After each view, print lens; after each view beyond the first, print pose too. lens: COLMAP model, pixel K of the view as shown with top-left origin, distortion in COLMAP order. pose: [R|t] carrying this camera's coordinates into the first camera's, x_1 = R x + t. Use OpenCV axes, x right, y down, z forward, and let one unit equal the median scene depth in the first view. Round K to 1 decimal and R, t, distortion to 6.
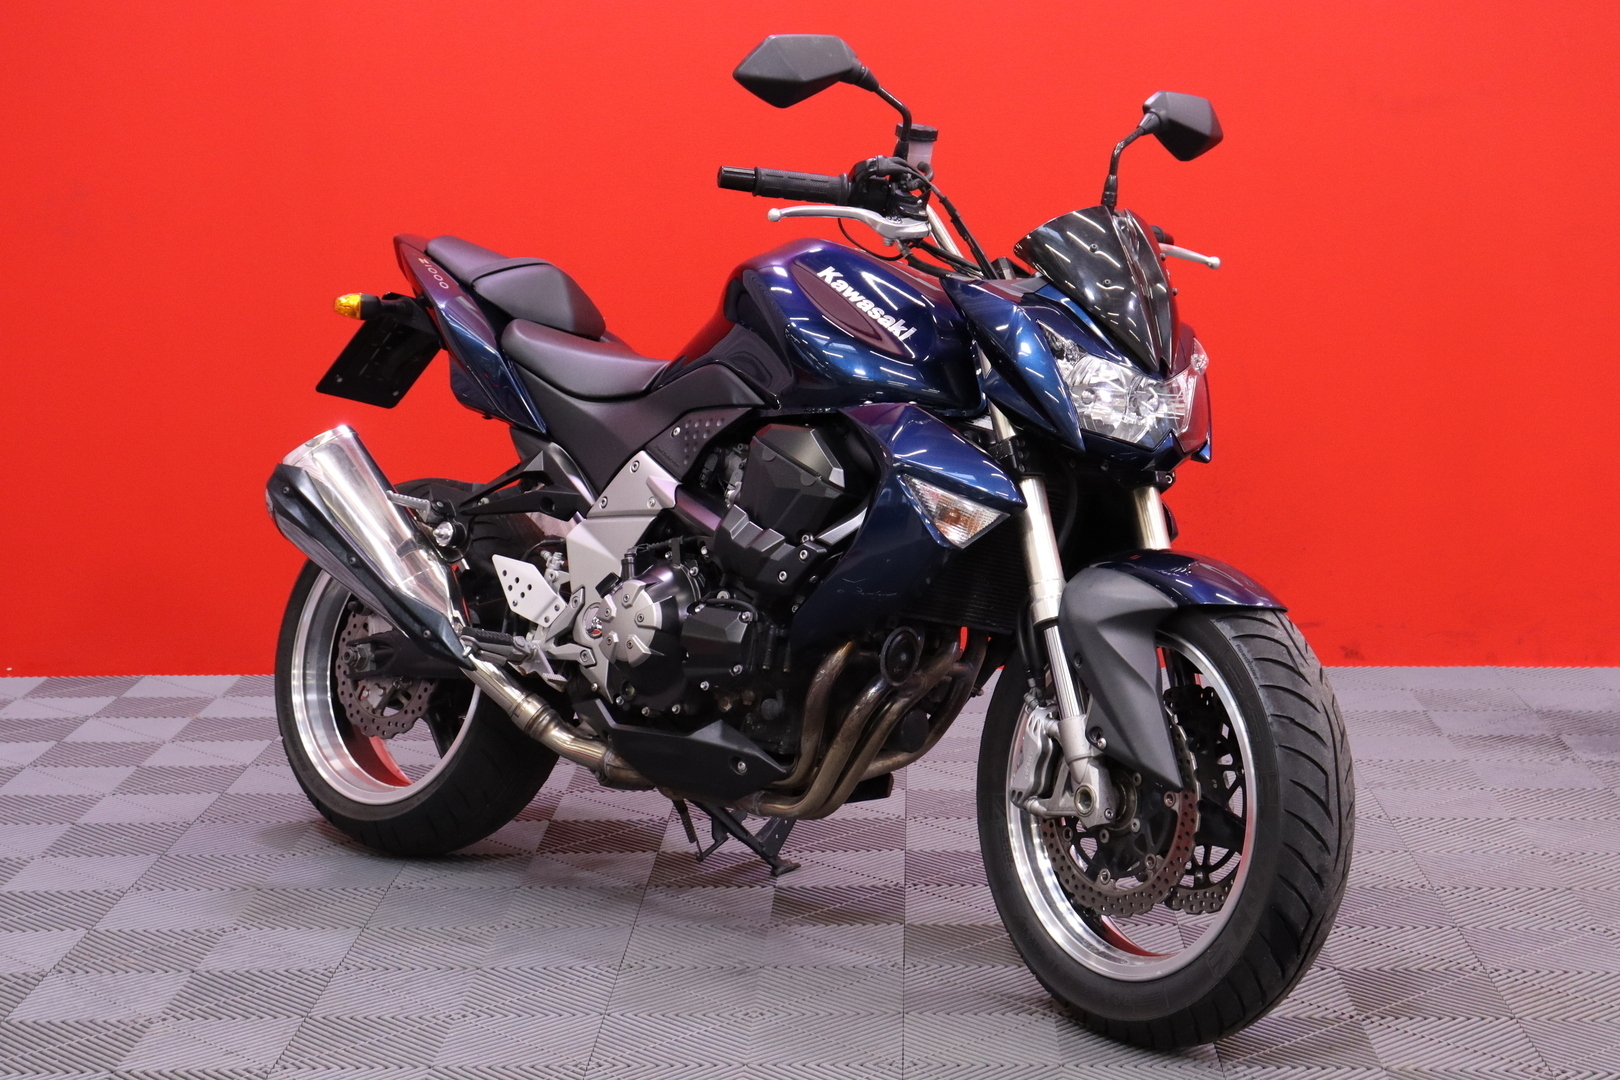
lens RADIAL K [[2952.8, 0, 810.0], [0, 2952.8, 540.0], [0, 0, 1]] dist [0.024003, 0.124100]
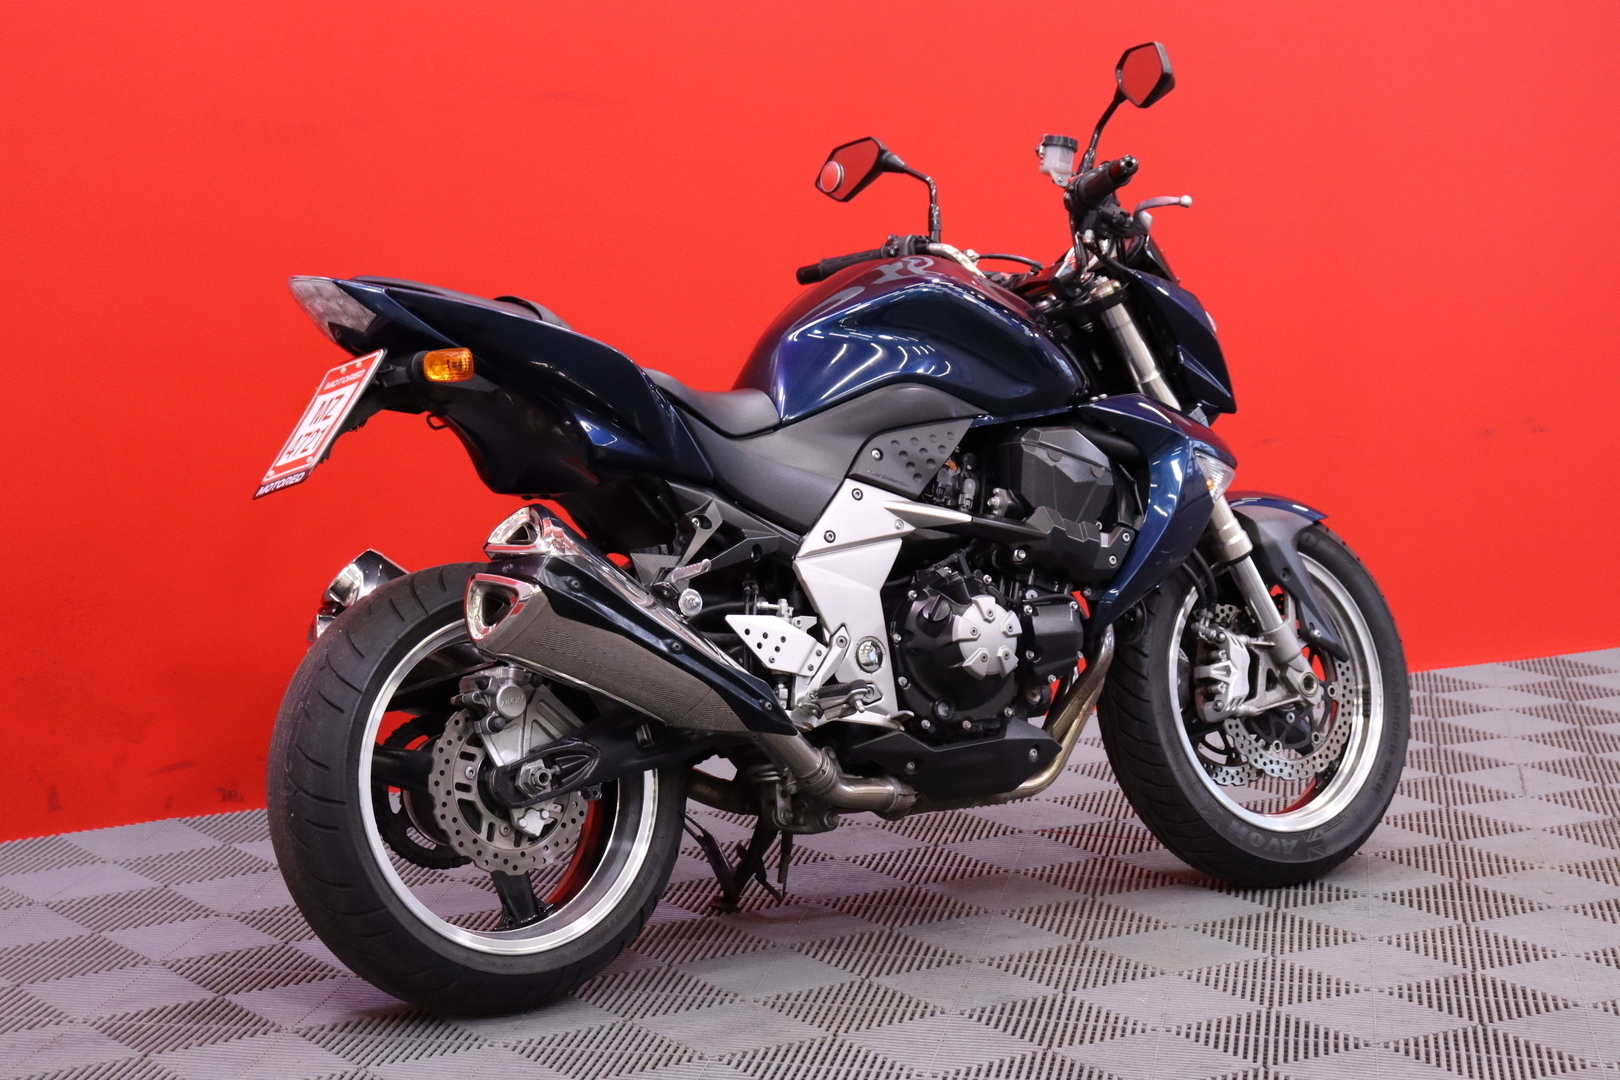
lens RADIAL K [[3416.8, 0, 810.0], [0, 3416.8, 540.0], [0, 0, 1]] dist [-0.004037, -0.062378]
pose [[0.216806, -0.119512, 0.968872, -1.162463], [0.124392, 0.987770, 0.094008, -0.118346], [-0.968257, 0.100138, 0.229020, 0.753881]]
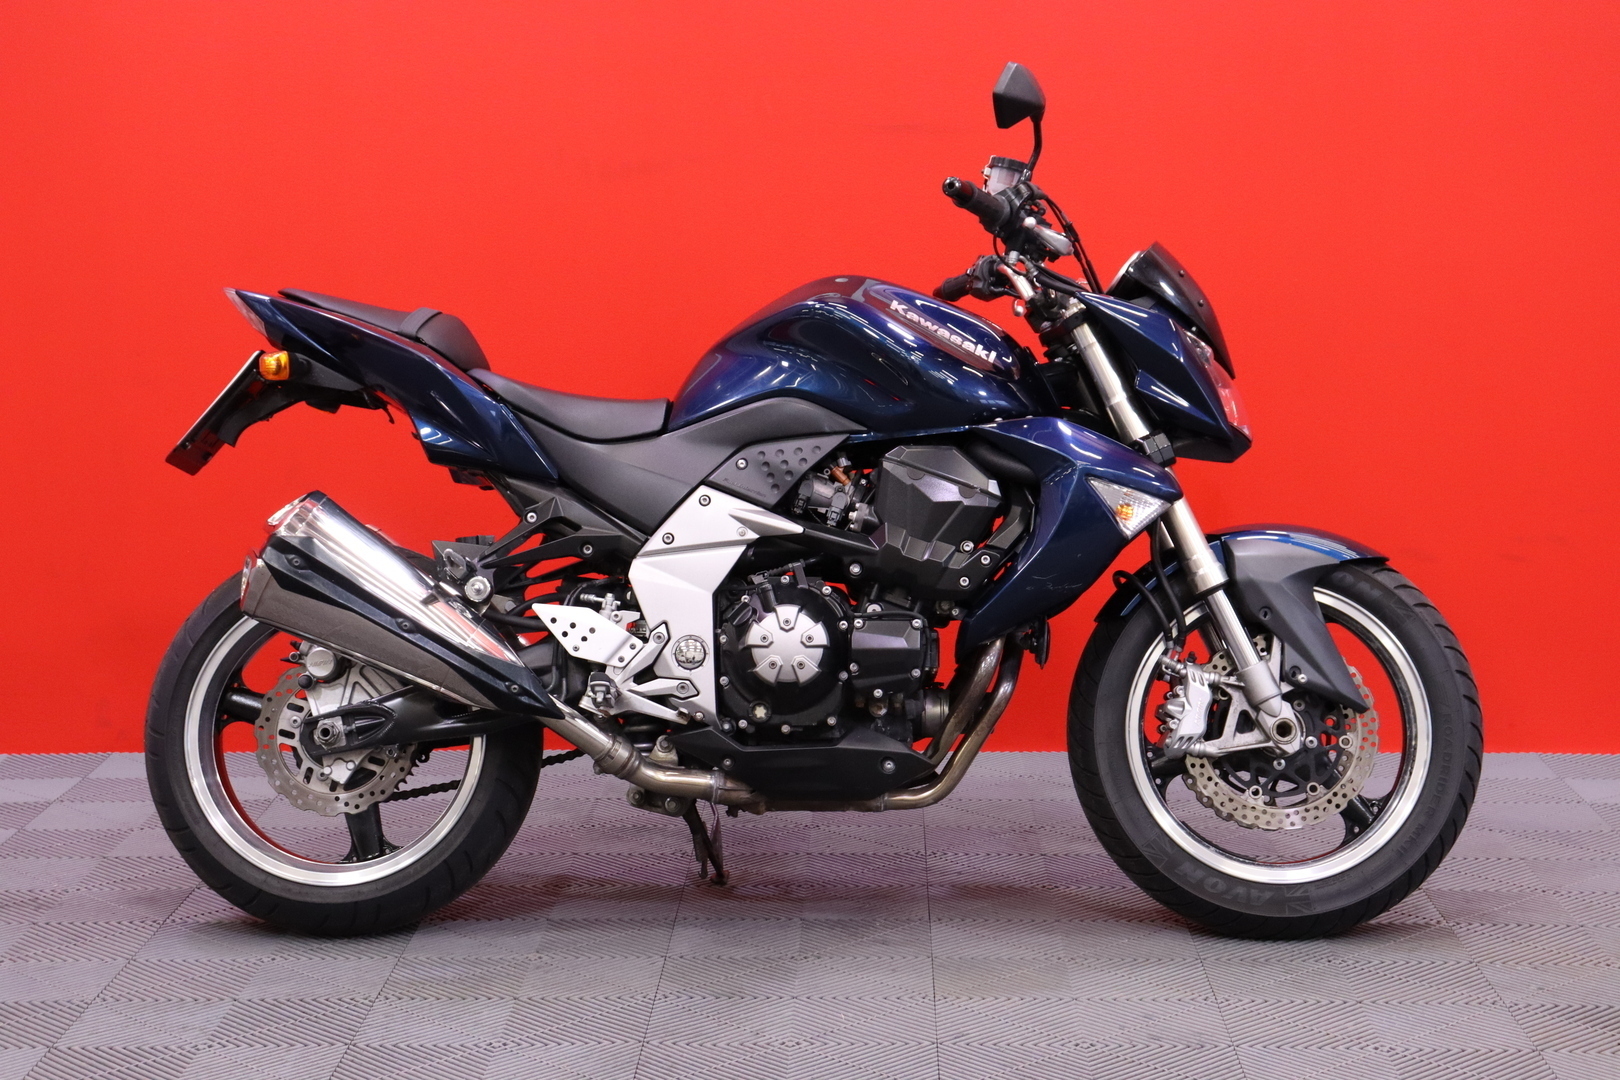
lens RADIAL K [[2952.8, 0, 810.0], [0, 2952.8, 540.0], [0, 0, 1]] dist [0.024003, 0.124100]
pose [[0.767552, -0.090527, 0.634562, -0.688209], [0.098122, 0.994903, 0.023248, -0.031494], [-0.633432, 0.044421, 0.772522, 0.174983]]
